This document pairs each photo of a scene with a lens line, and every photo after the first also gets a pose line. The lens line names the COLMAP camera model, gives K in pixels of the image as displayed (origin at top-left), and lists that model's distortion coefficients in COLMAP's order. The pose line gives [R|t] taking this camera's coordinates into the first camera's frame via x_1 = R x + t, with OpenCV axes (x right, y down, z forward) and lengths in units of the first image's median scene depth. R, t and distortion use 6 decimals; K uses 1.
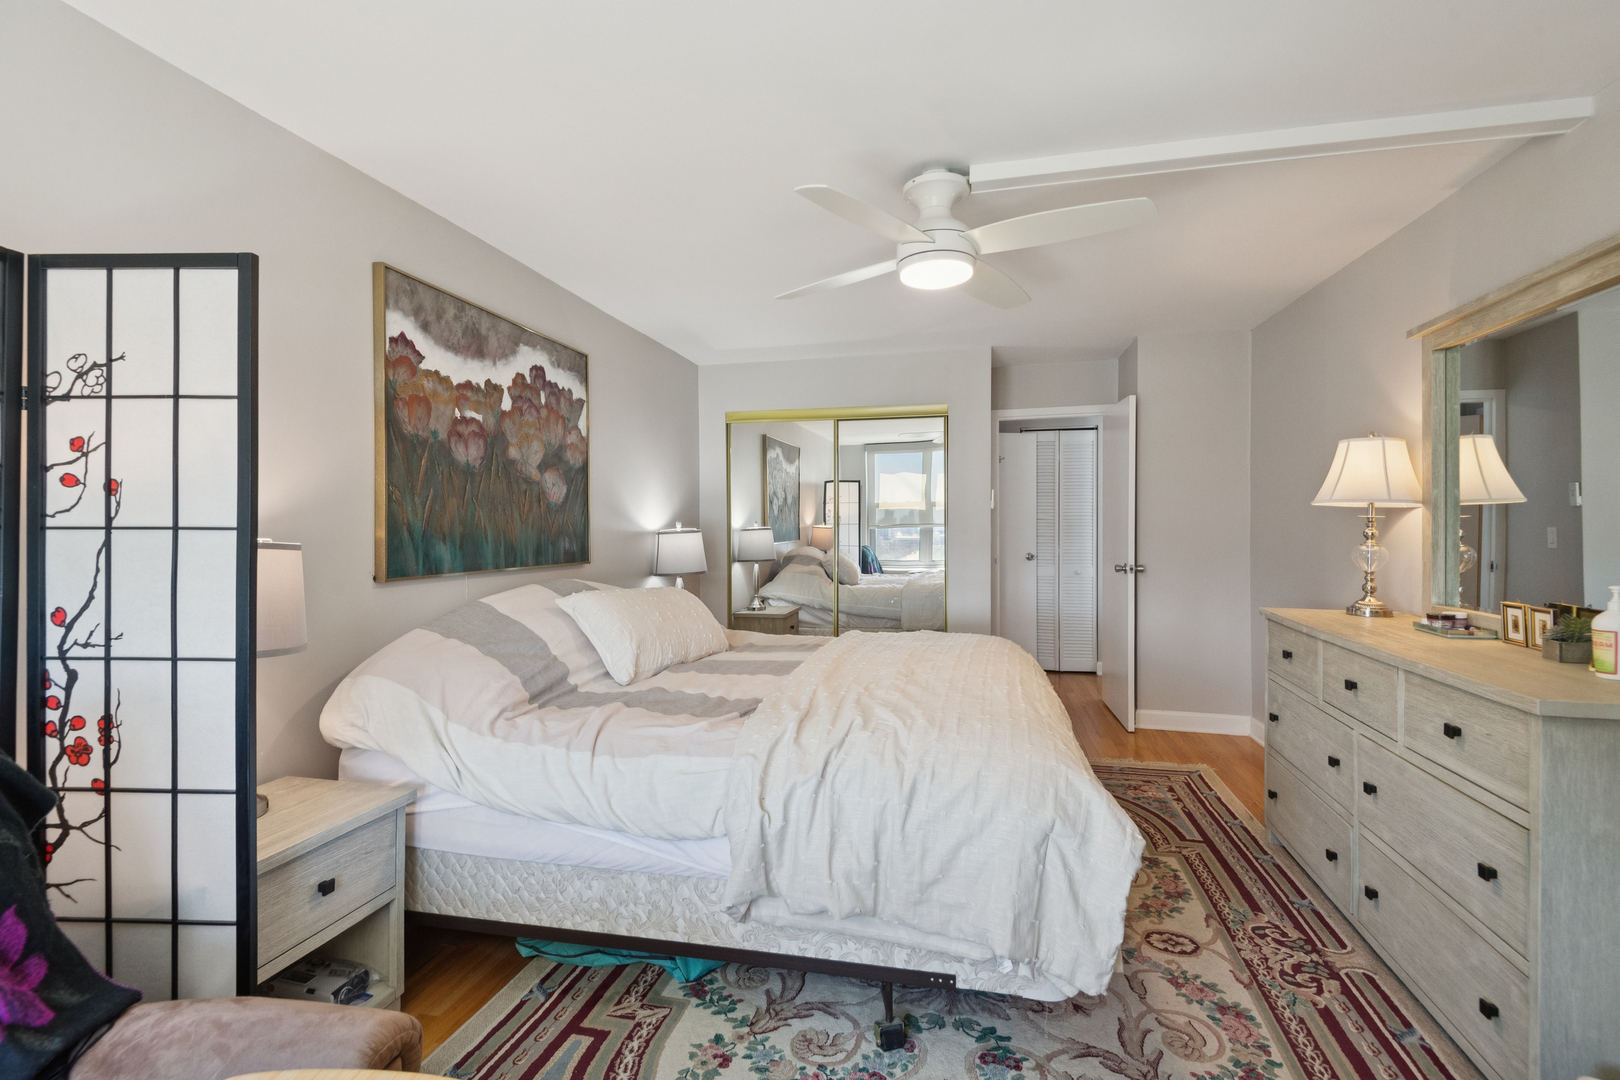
lens RADIAL K [[764.7, 0, 802.2], [0, 764.7, 526.0], [0, 0, 1]] dist [0.009251, -0.008941]
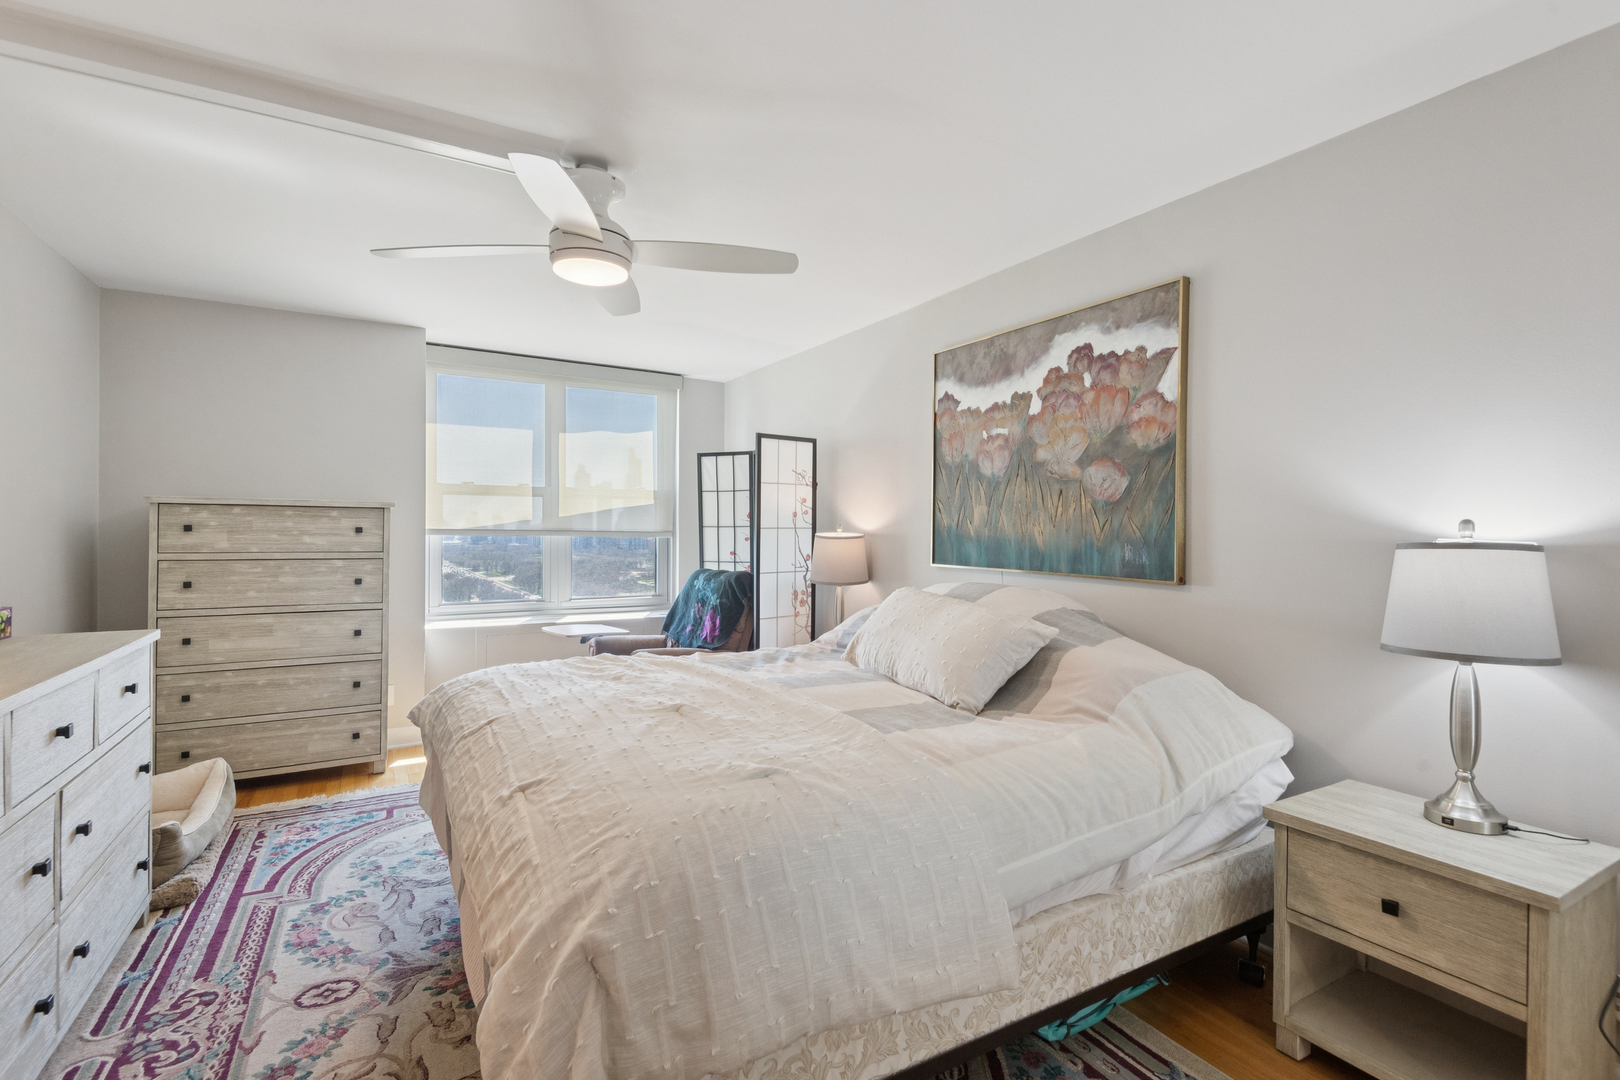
lens RADIAL K [[764.7, 0, 804.7], [0, 764.7, 535.4], [0, 0, 1]] dist [0.009251, -0.008941]
pose [[-0.735244, -0.001167, -0.677801, 0.528080], [-0.007300, 0.999954, 0.006198, 0.004336], [0.677763, 0.009505, -0.735219, 1.574845]]
